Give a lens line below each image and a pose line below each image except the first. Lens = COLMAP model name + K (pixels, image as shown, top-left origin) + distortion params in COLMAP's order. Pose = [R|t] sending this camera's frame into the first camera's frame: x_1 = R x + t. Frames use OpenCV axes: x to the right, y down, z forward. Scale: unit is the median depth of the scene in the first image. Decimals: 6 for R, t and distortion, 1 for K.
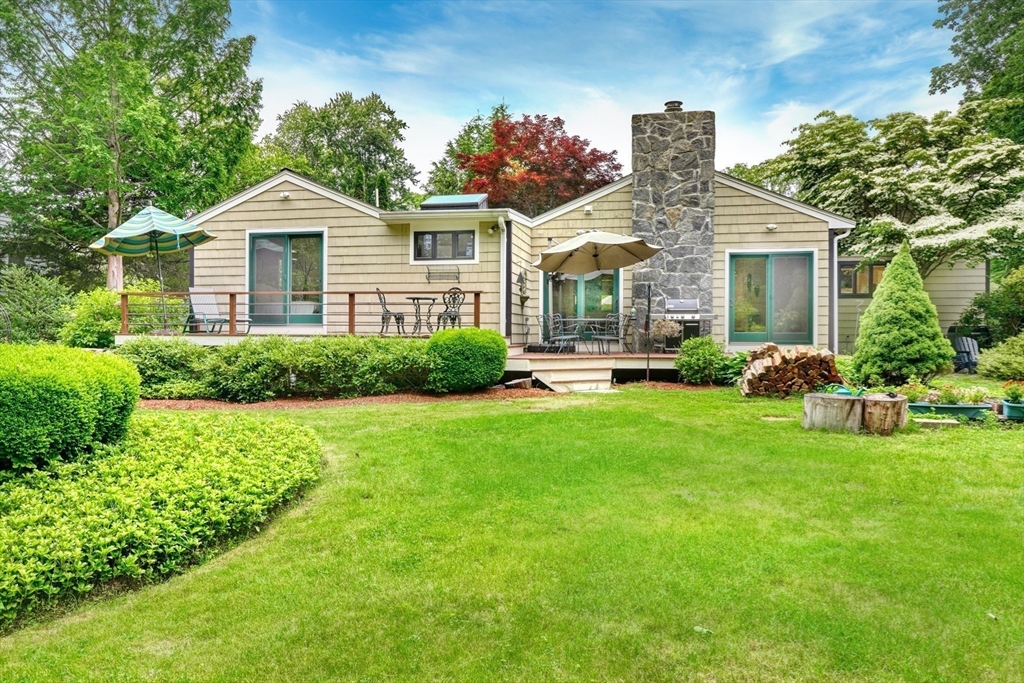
lens RADIAL K [[757.4, 0, 507.7], [0, 757.4, 283.9], [0, 0, 1]] dist [-0.003534, -0.001814]
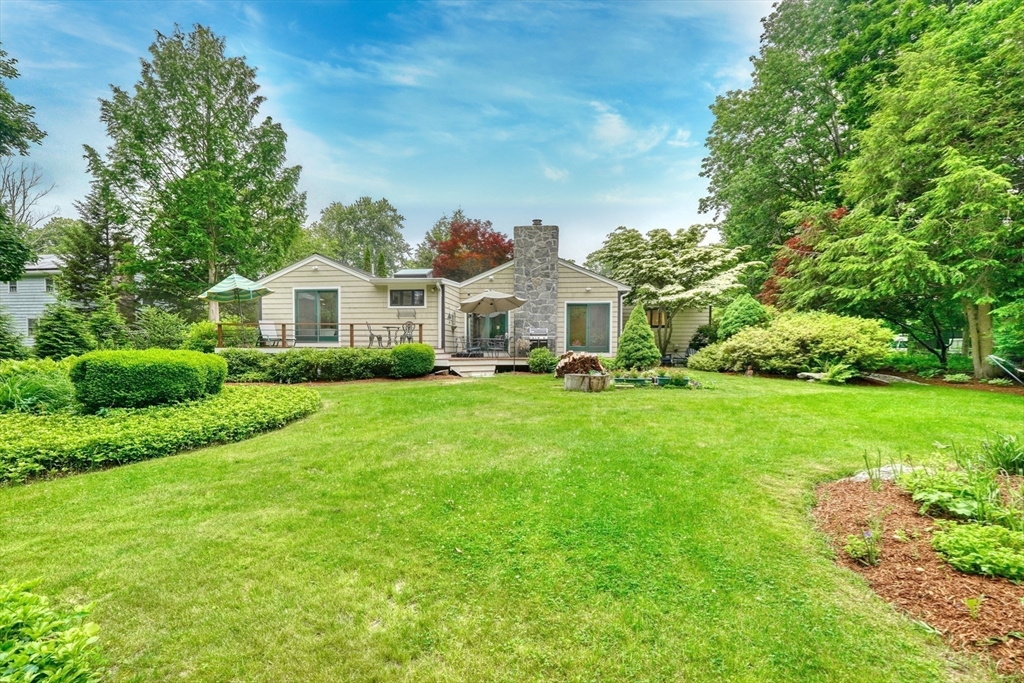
lens RADIAL K [[455.7, 0, 517.5], [0, 455.7, 339.3], [0, 0, 1]] dist [-0.021578, 0.008552]
pose [[0.993727, 0.000872, 0.111827, 0.052832], [-0.006024, 0.998935, 0.045735, -0.003058], [-0.111668, -0.046122, 0.992675, -0.100857]]
